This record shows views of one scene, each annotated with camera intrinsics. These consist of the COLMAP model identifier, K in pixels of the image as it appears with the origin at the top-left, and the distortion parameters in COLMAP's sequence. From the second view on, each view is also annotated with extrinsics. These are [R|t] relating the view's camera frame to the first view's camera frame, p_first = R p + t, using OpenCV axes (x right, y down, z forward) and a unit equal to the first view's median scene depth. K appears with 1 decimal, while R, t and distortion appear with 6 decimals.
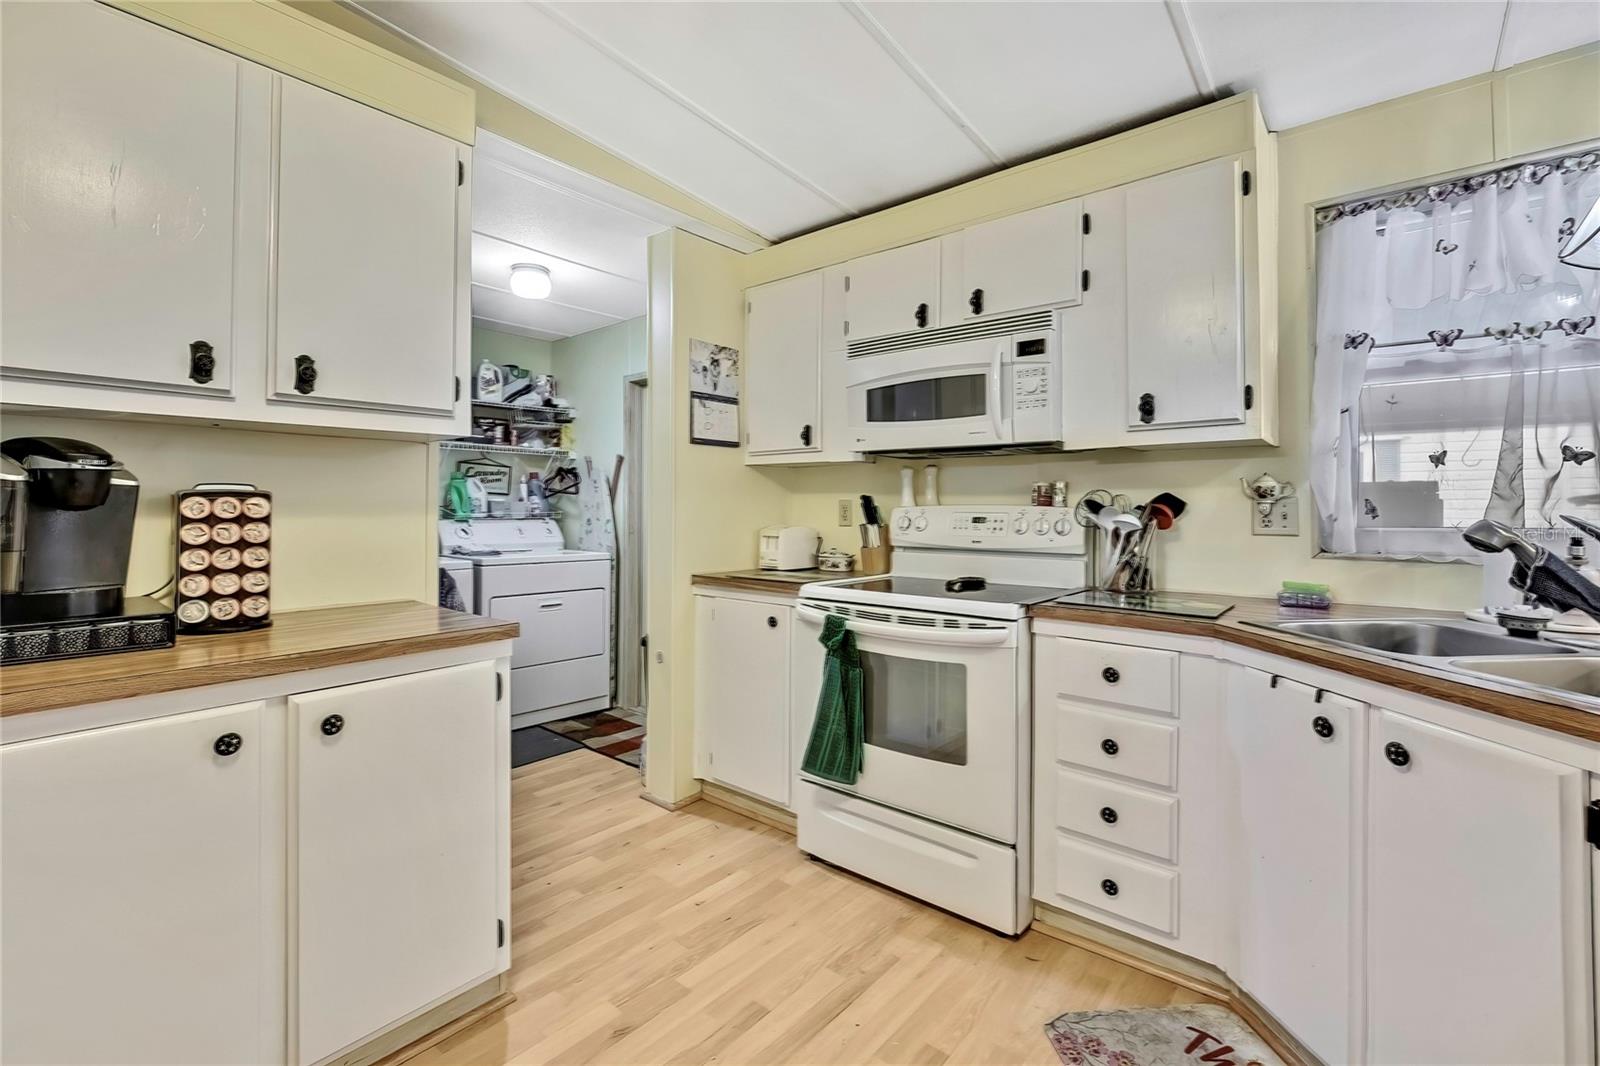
lens RADIAL K [[715.6, 0, 807.5], [0, 715.6, 507.9], [0, 0, 1]] dist [-0.001259, -0.000205]
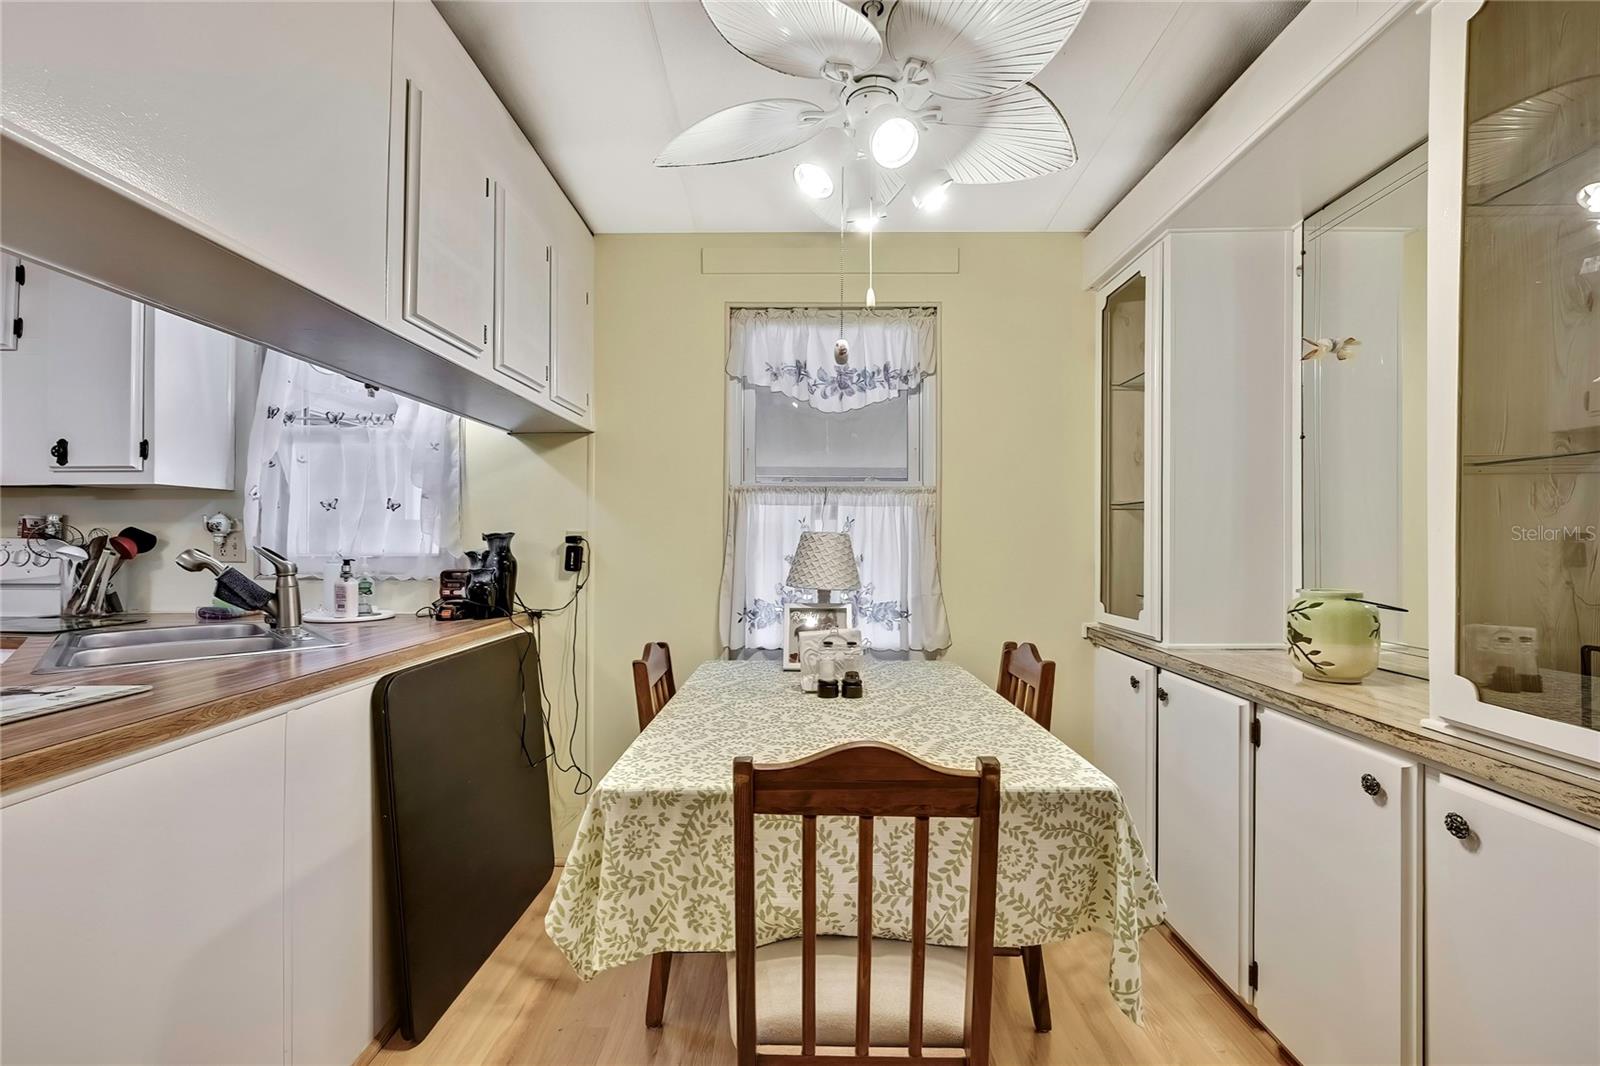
lens RADIAL K [[689.0, 0, 816.7], [0, 689.0, 531.2], [0, 0, 1]] dist [-0.003410, -0.000065]
pose [[0.769042, 0.002771, 0.639192, 0.343681], [0.002887, 0.999965, -0.007808, -0.001573], [-0.639192, 0.007850, 0.769007, -0.286517]]
